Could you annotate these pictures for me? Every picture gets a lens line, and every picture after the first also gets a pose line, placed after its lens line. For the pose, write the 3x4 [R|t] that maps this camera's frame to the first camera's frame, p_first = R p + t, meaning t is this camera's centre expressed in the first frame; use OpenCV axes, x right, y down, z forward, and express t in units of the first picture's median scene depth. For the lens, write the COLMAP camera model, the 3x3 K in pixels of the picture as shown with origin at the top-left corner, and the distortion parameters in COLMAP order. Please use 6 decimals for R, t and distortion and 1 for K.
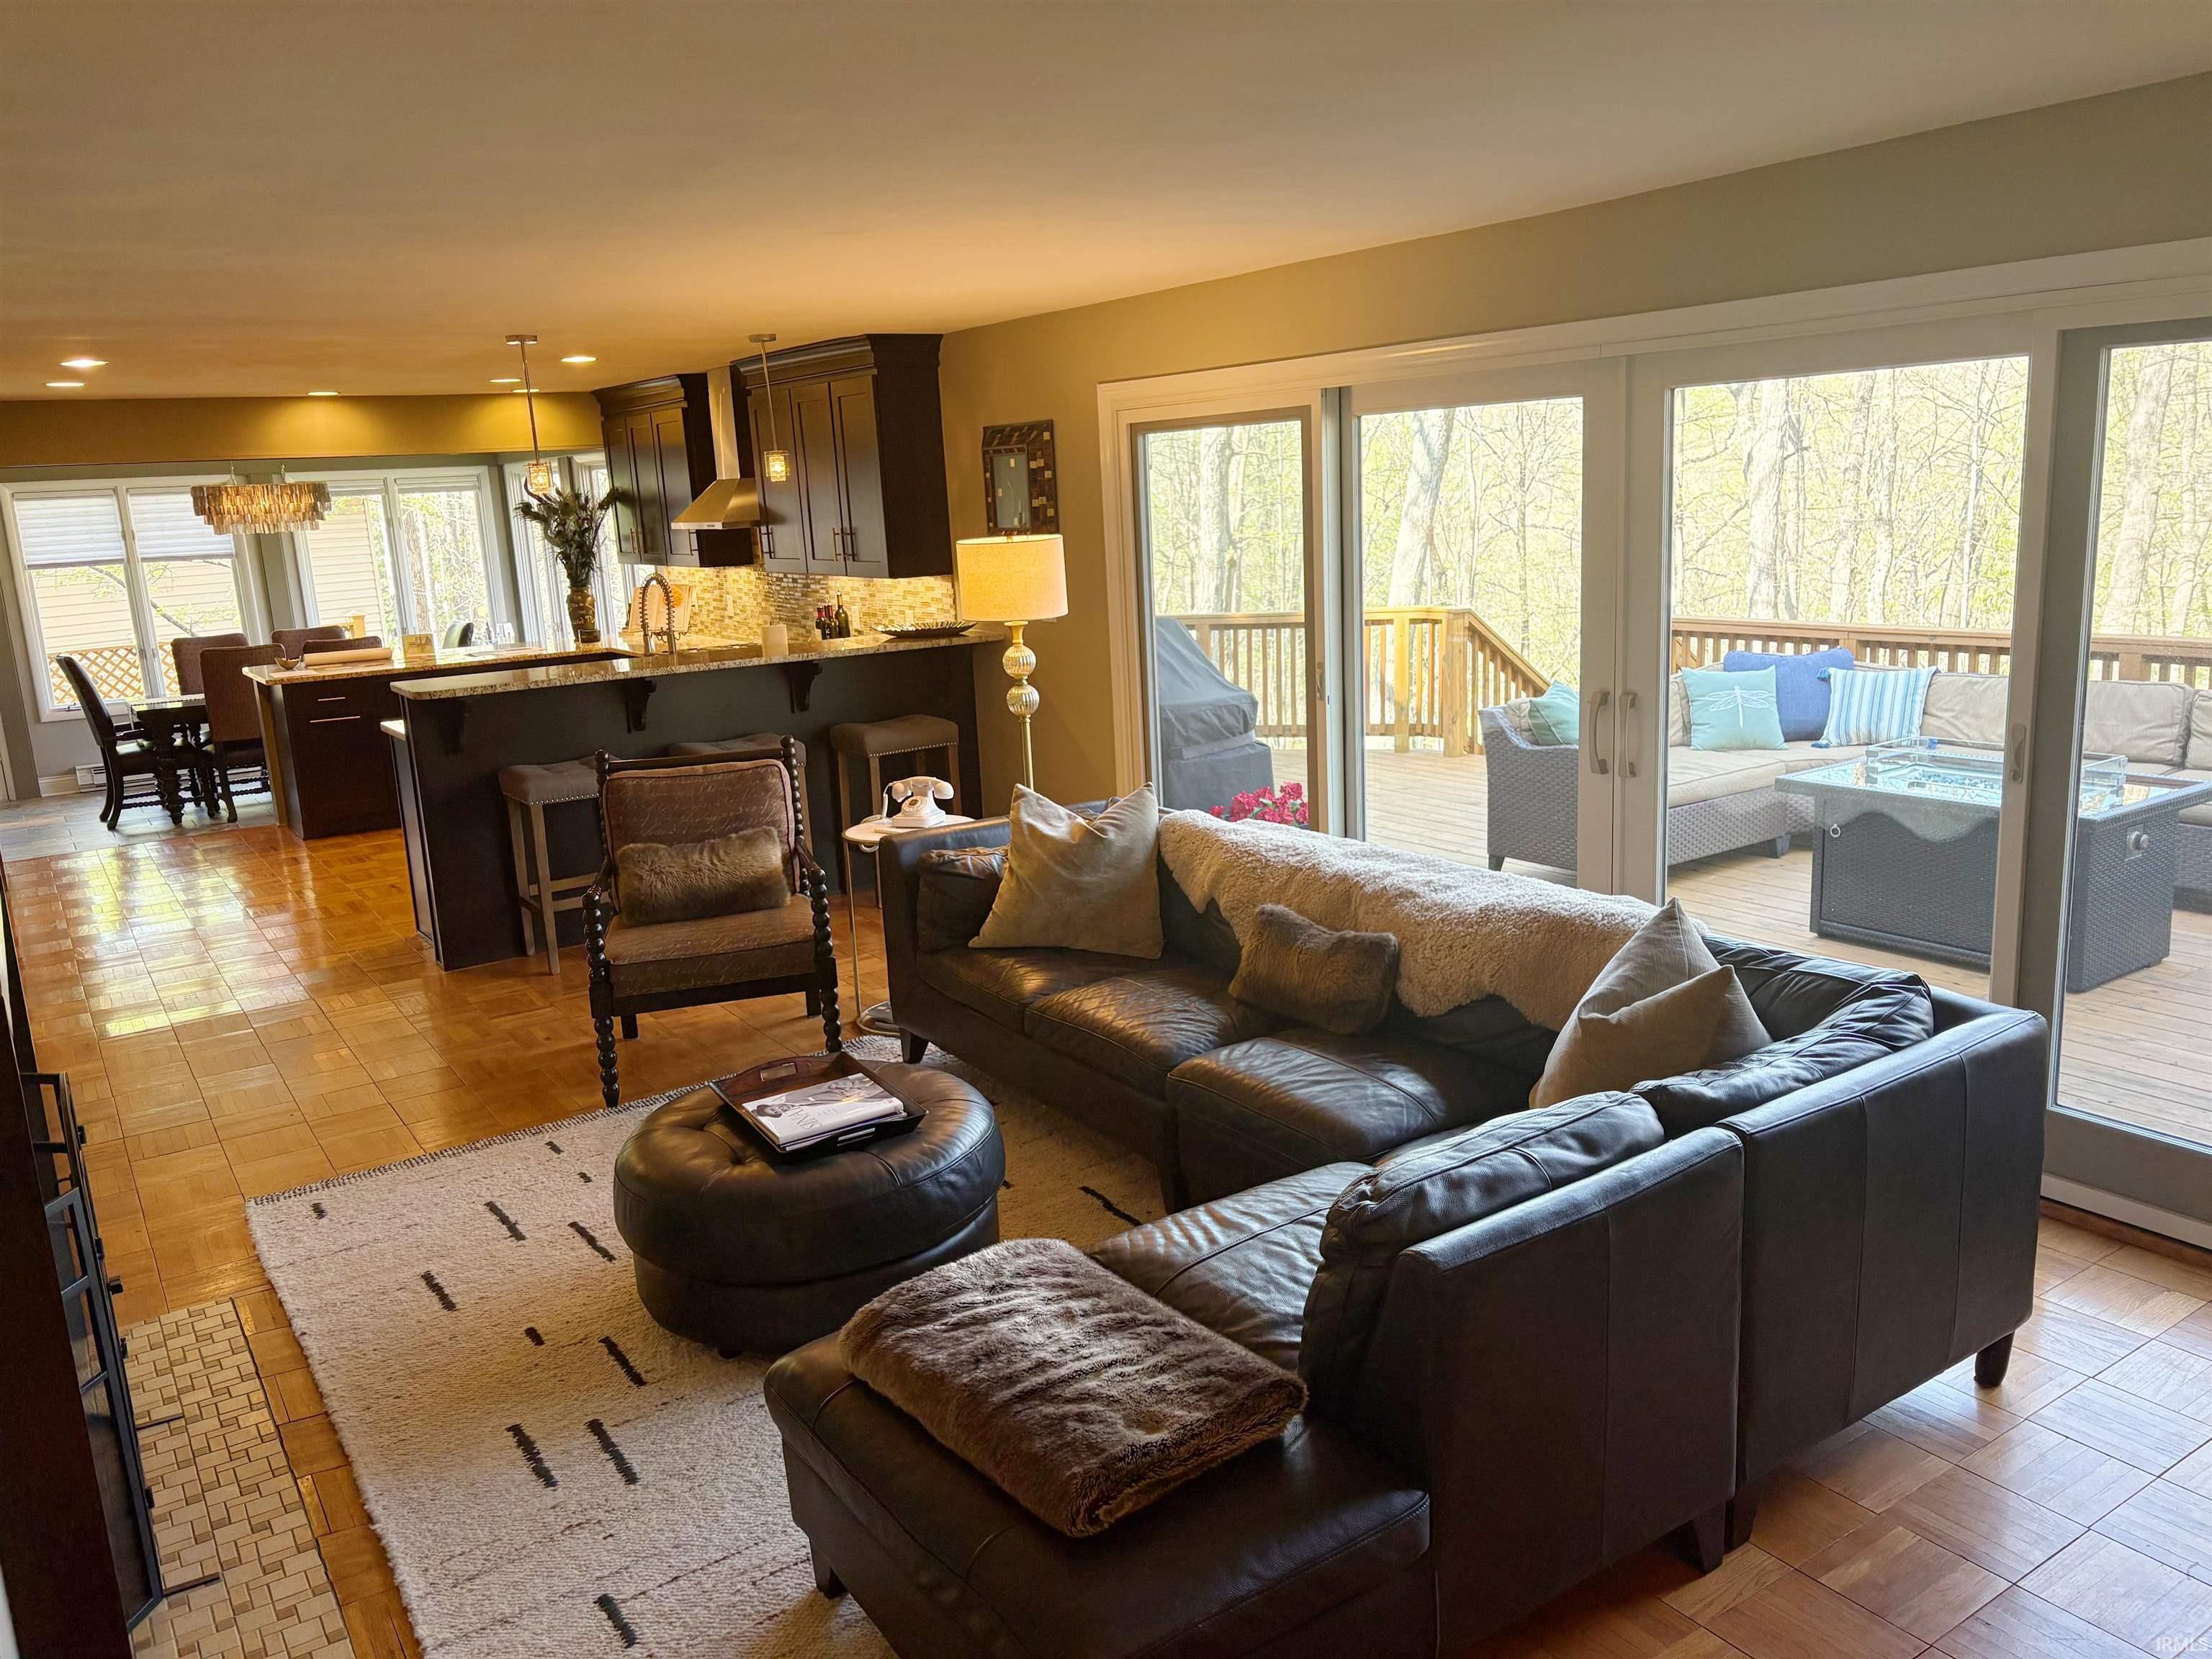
lens RADIAL K [[1688.7, 0, 1106.0], [0, 1688.7, 829.5], [0, 0, 1]] dist [0.045103, -0.002936]
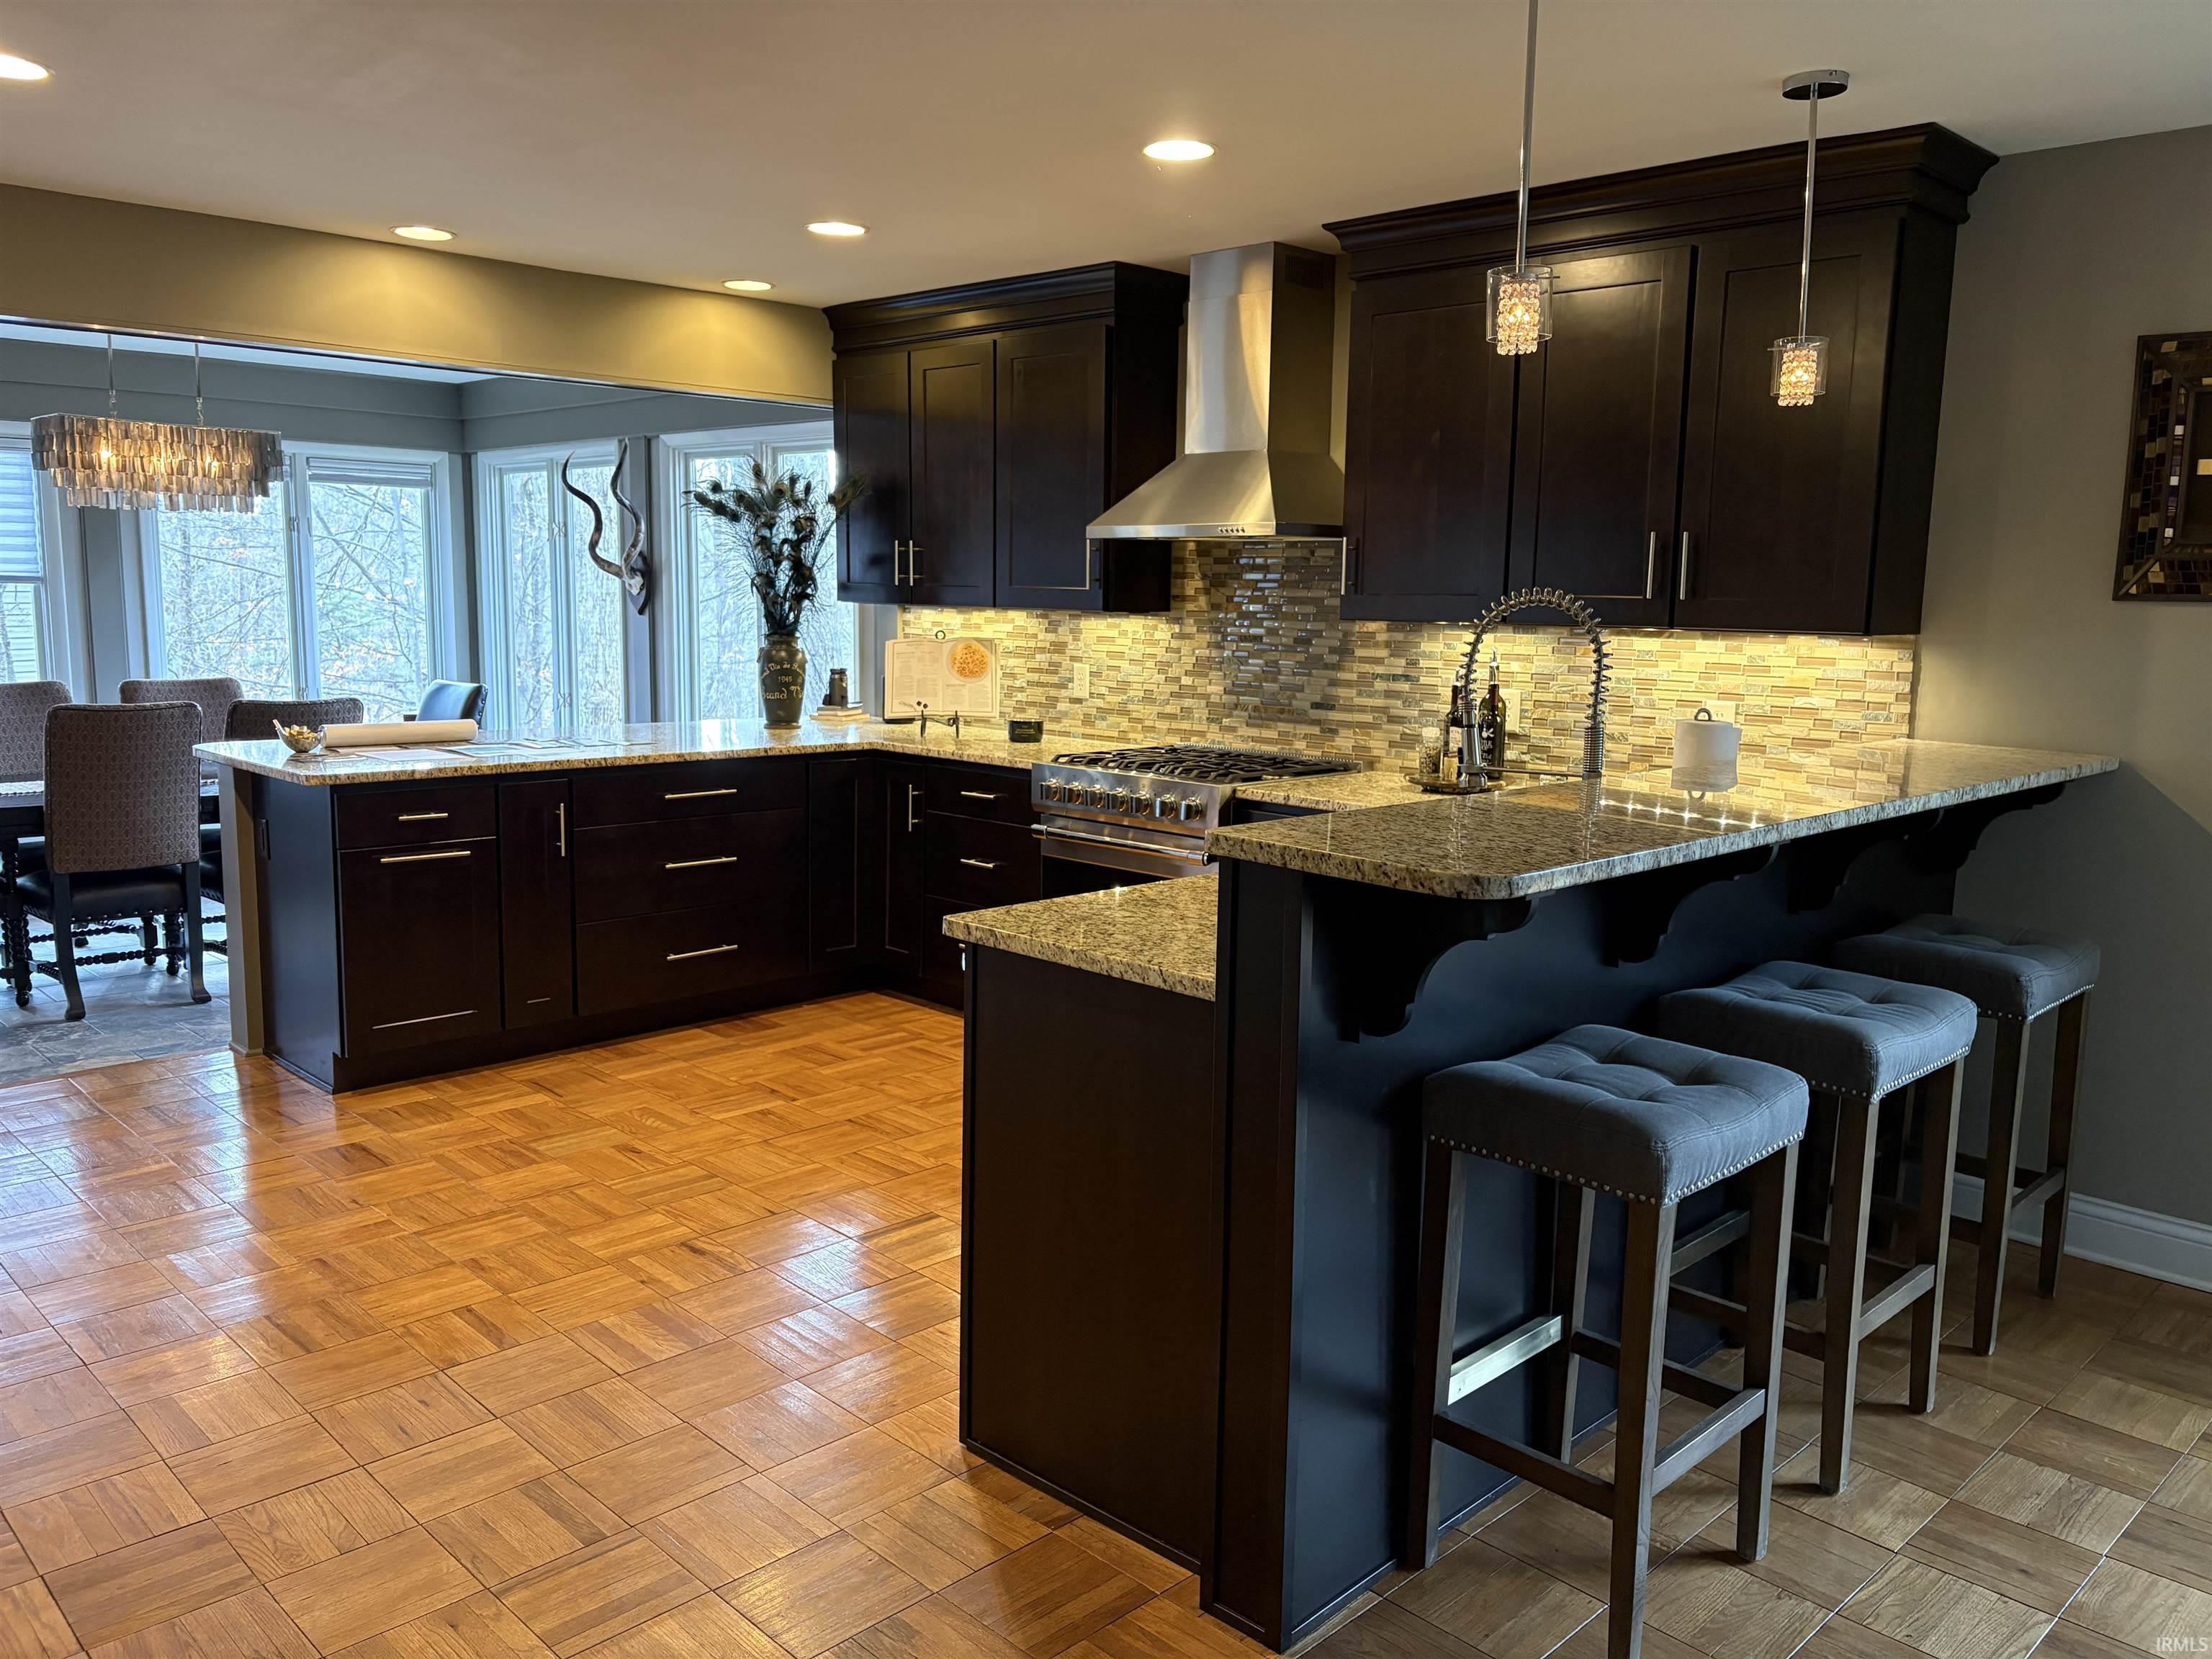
lens RADIAL K [[1688.7, 0, 1106.0], [0, 1688.7, 829.5], [0, 0, 1]] dist [0.045103, -0.002936]
pose [[0.976612, 0.047137, 0.209778, -0.320090], [-0.031193, 0.996412, -0.078676, -0.032804], [-0.212734, 0.070292, 0.974579, 0.407768]]
